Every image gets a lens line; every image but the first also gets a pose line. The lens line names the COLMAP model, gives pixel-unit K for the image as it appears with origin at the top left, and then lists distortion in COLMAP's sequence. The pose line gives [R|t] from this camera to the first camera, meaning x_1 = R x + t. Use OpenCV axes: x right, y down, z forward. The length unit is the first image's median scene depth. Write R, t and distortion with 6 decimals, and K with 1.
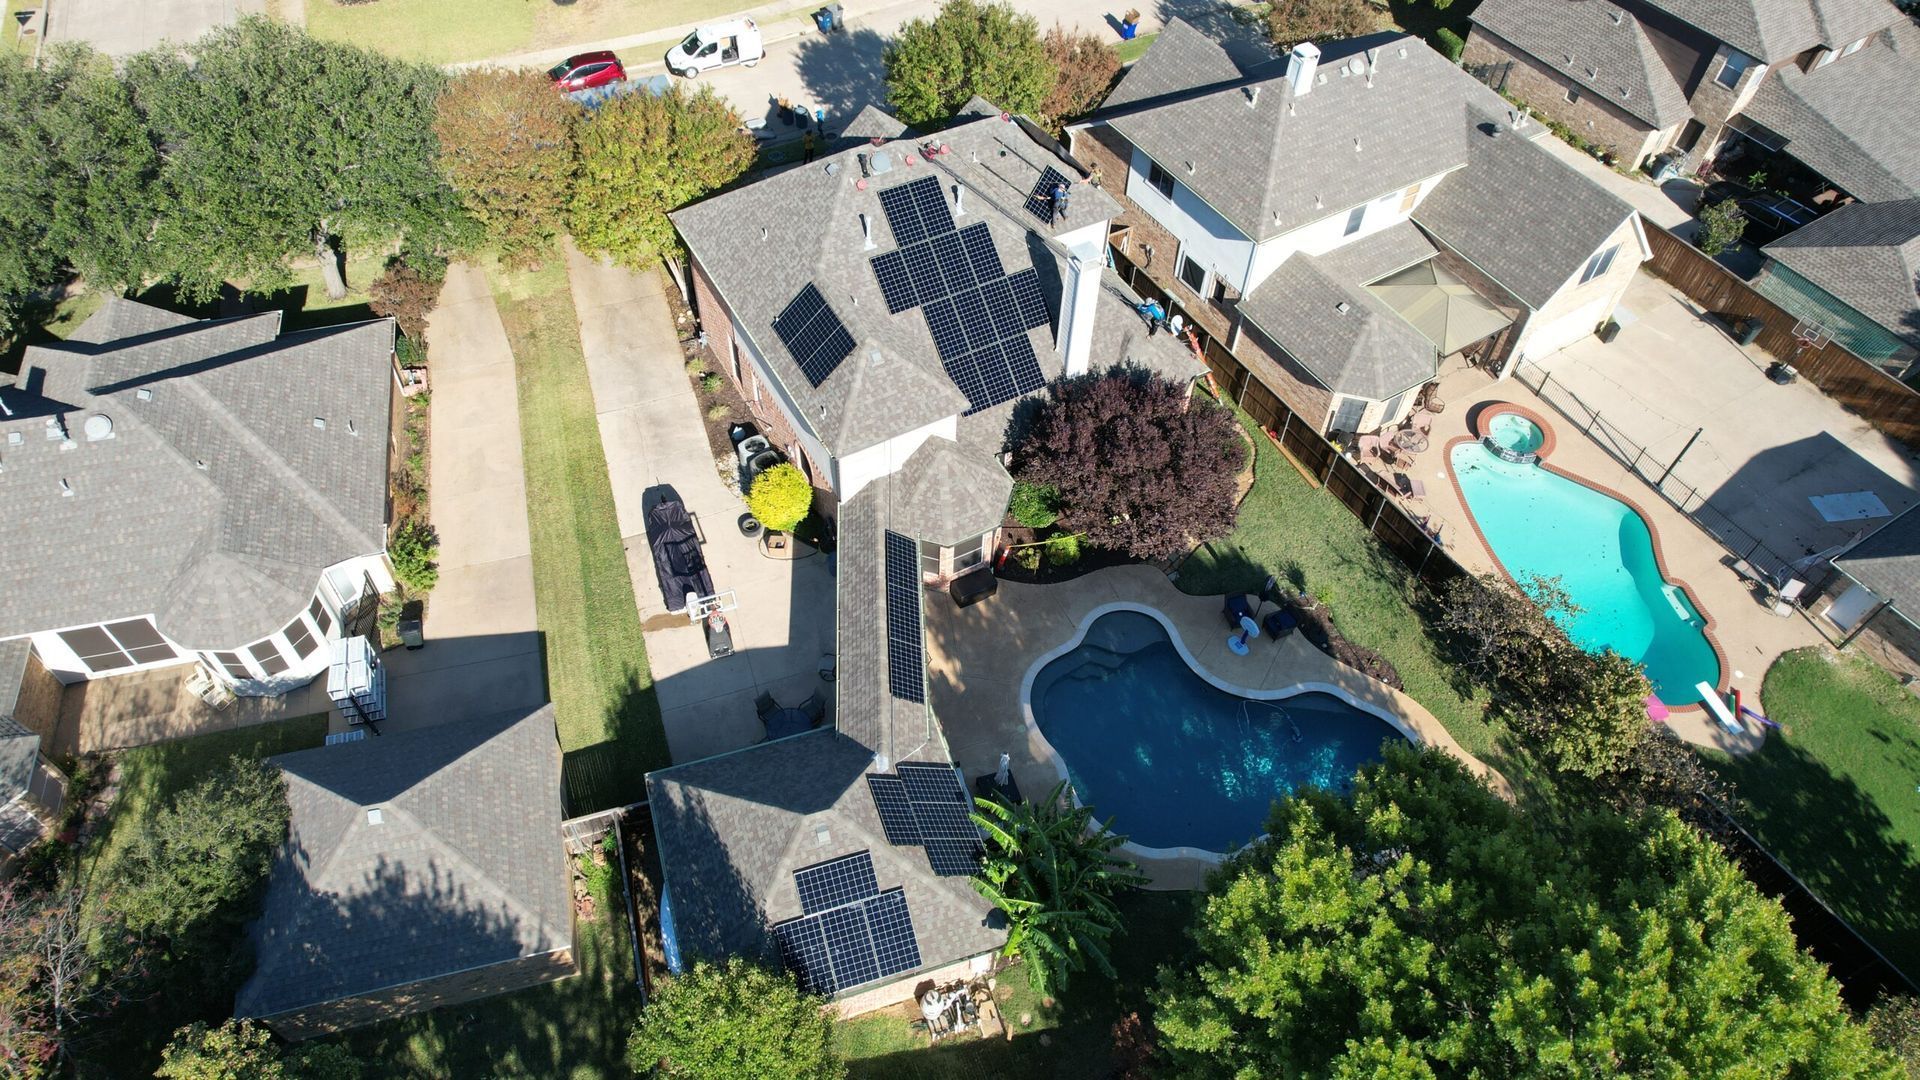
lens RADIAL K [[1396.4, 0, 960.0], [0, 1396.4, 540.0], [0, 0, 1]] dist [-0.024221, -0.010803]
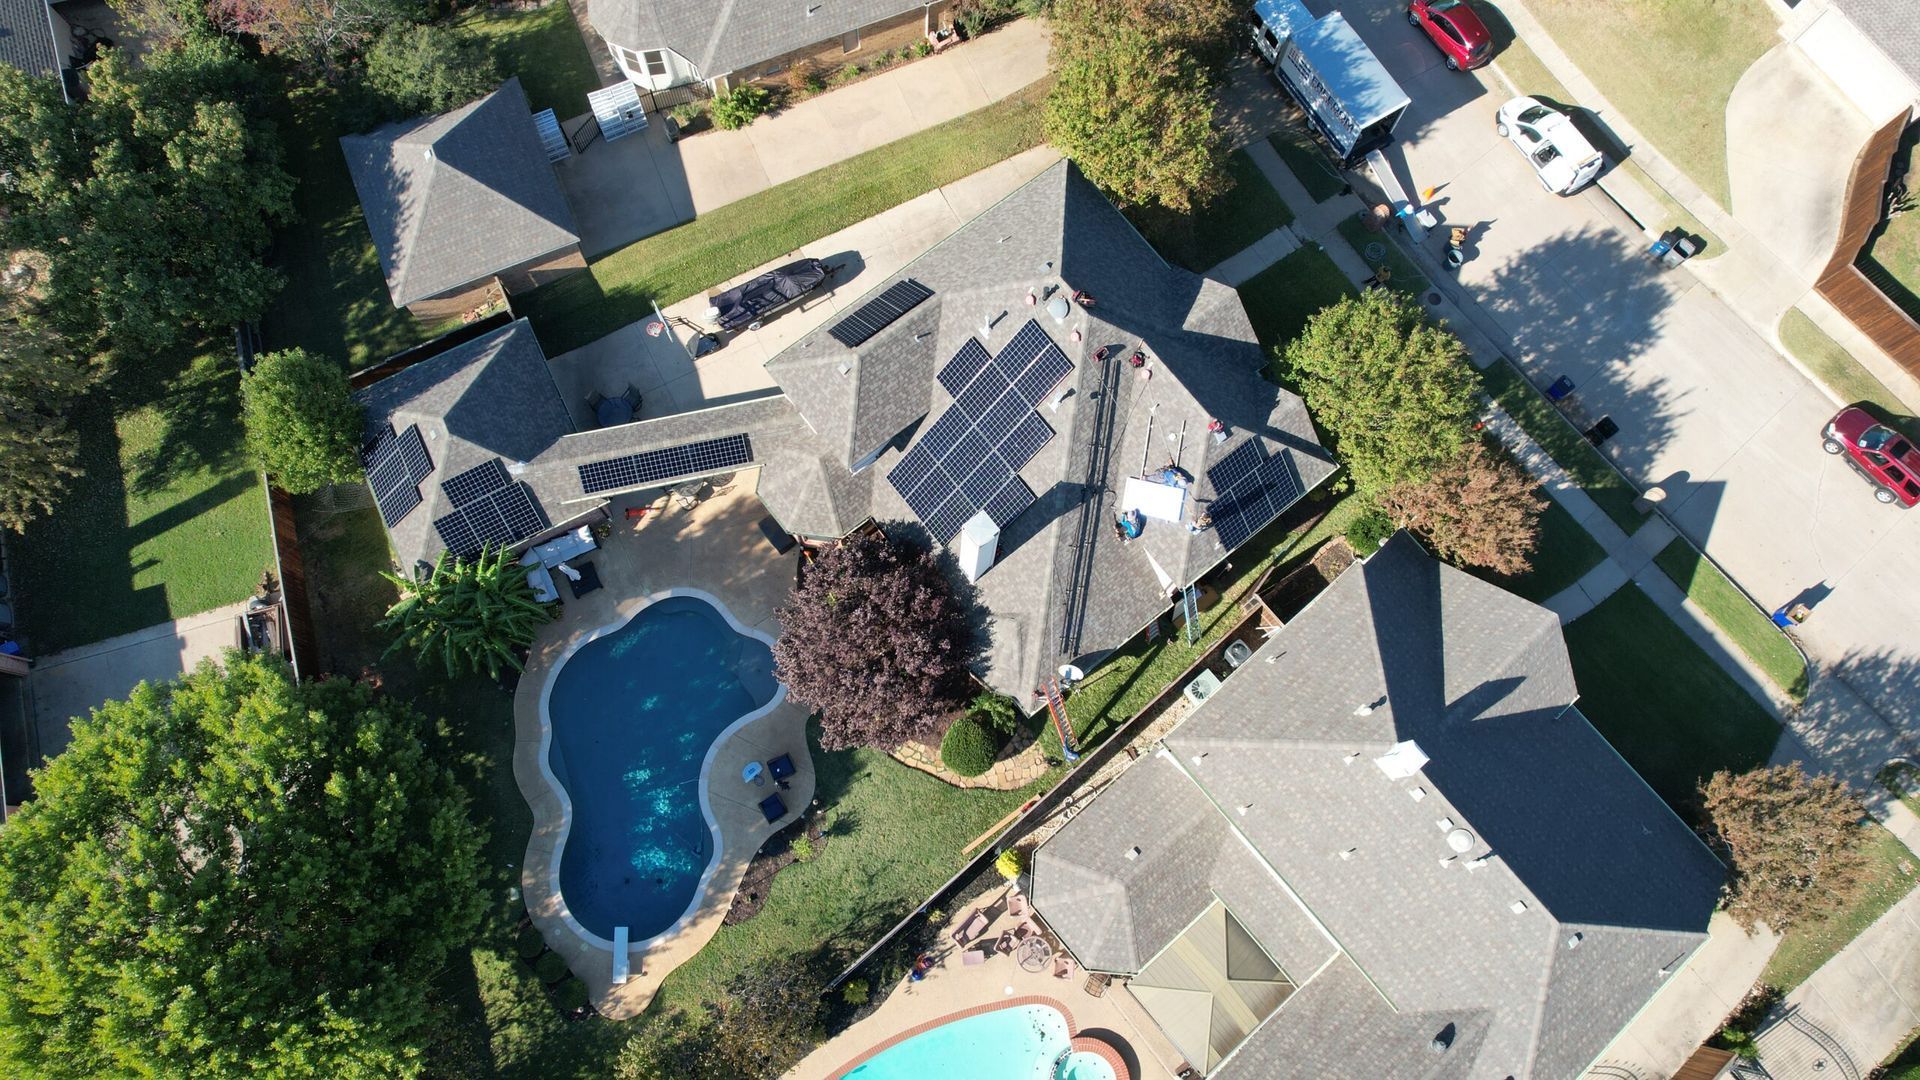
lens RADIAL K [[1396.4, 0, 960.0], [0, 1396.4, 540.0], [0, 0, 1]] dist [-0.024221, -0.010803]
pose [[0.127504, 0.937594, -0.323512, 0.410122], [-0.732920, 0.308829, 0.606180, -0.780030], [0.668260, 0.159818, 0.726558, 0.279808]]
